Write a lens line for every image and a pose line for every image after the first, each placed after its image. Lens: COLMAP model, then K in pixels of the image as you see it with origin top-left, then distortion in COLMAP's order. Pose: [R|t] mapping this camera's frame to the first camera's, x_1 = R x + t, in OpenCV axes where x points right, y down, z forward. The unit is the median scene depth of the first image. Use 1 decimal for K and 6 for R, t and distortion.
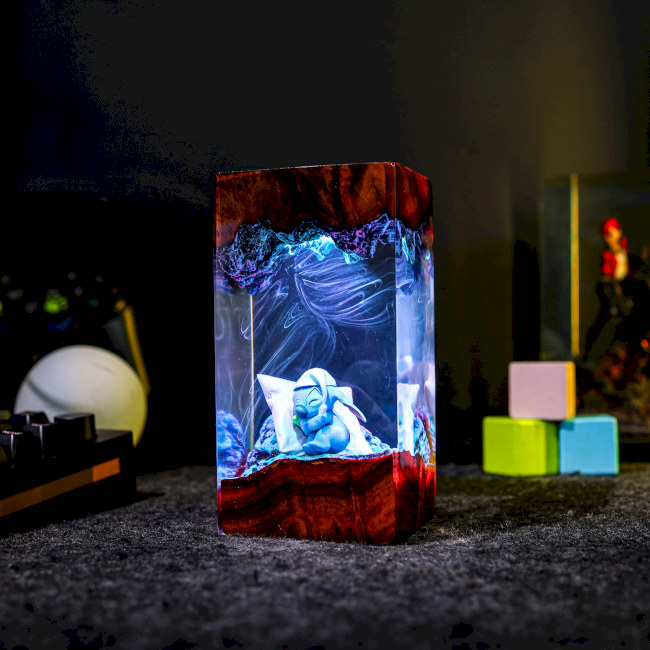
lens RADIAL K [[1096.5, 0, 321.6], [0, 1096.5, 322.9], [0, 0, 1]] dist [-0.071477, 0.000000]
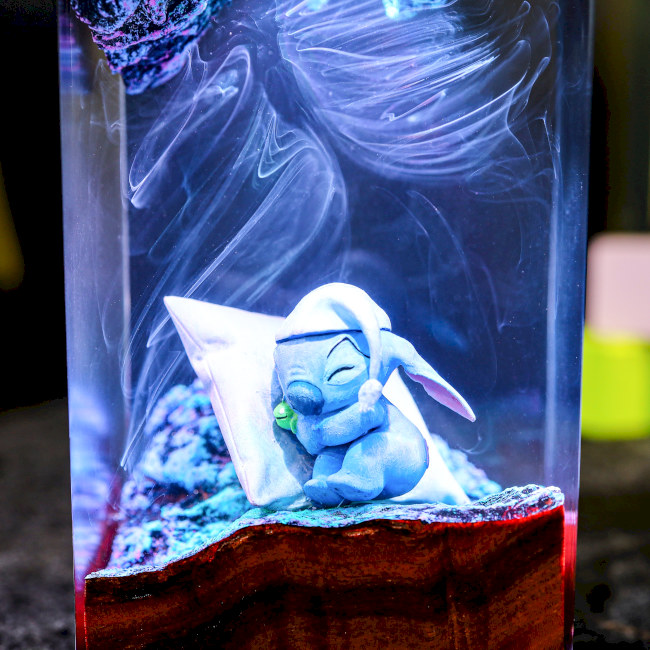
lens RADIAL K [[1096.5, 0, 324.5], [0, 1096.5, 321.5], [0, 0, 1]] dist [-0.071477, 0.000000]
pose [[0.953389, -0.024340, 0.300761, -0.126029], [-0.012446, 0.992721, 0.119794, 0.008577], [-0.301488, -0.117954, 0.946146, 0.638170]]
